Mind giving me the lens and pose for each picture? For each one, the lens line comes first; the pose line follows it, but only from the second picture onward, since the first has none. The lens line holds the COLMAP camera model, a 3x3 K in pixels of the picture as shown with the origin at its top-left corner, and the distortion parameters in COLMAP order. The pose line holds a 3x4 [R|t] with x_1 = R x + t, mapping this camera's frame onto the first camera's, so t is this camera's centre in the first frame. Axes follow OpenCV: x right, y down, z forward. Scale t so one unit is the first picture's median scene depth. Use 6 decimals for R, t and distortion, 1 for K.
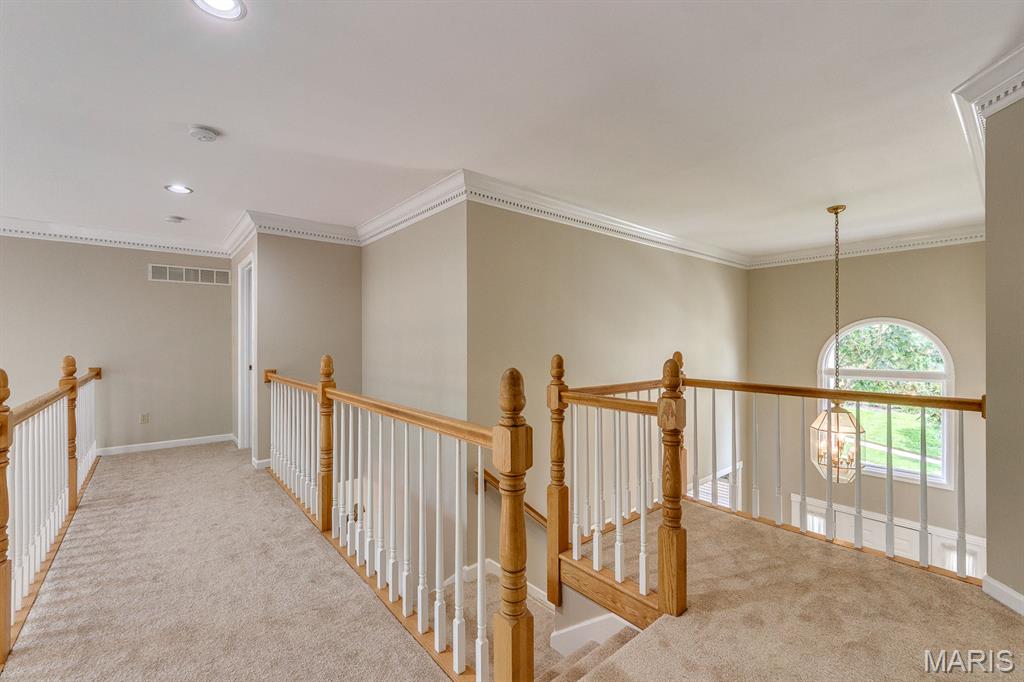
lens RADIAL K [[417.4, 0, 512.5], [0, 417.4, 341.8], [0, 0, 1]] dist [-0.003203, 0.001342]
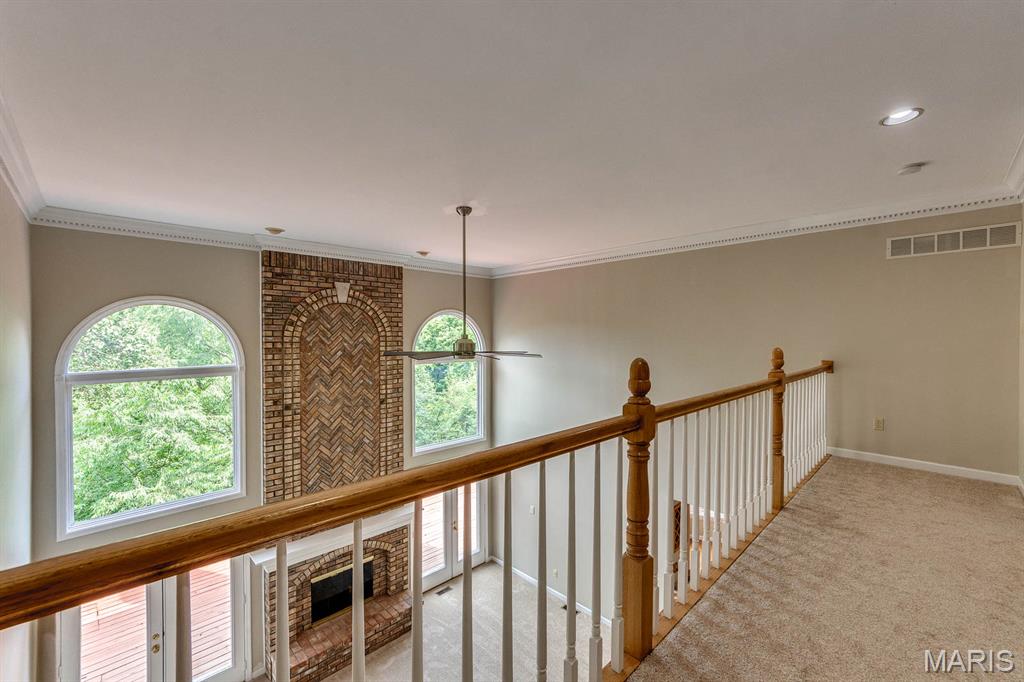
lens RADIAL K [[417.4, 0, 511.3], [0, 417.4, 341.4], [0, 0, 1]] dist [-0.003203, 0.001342]
pose [[0.056407, 0.015046, -0.998294, -0.141352], [0.002716, 0.999880, 0.015223, 0.002661], [0.998404, -0.003570, 0.056359, 0.336020]]
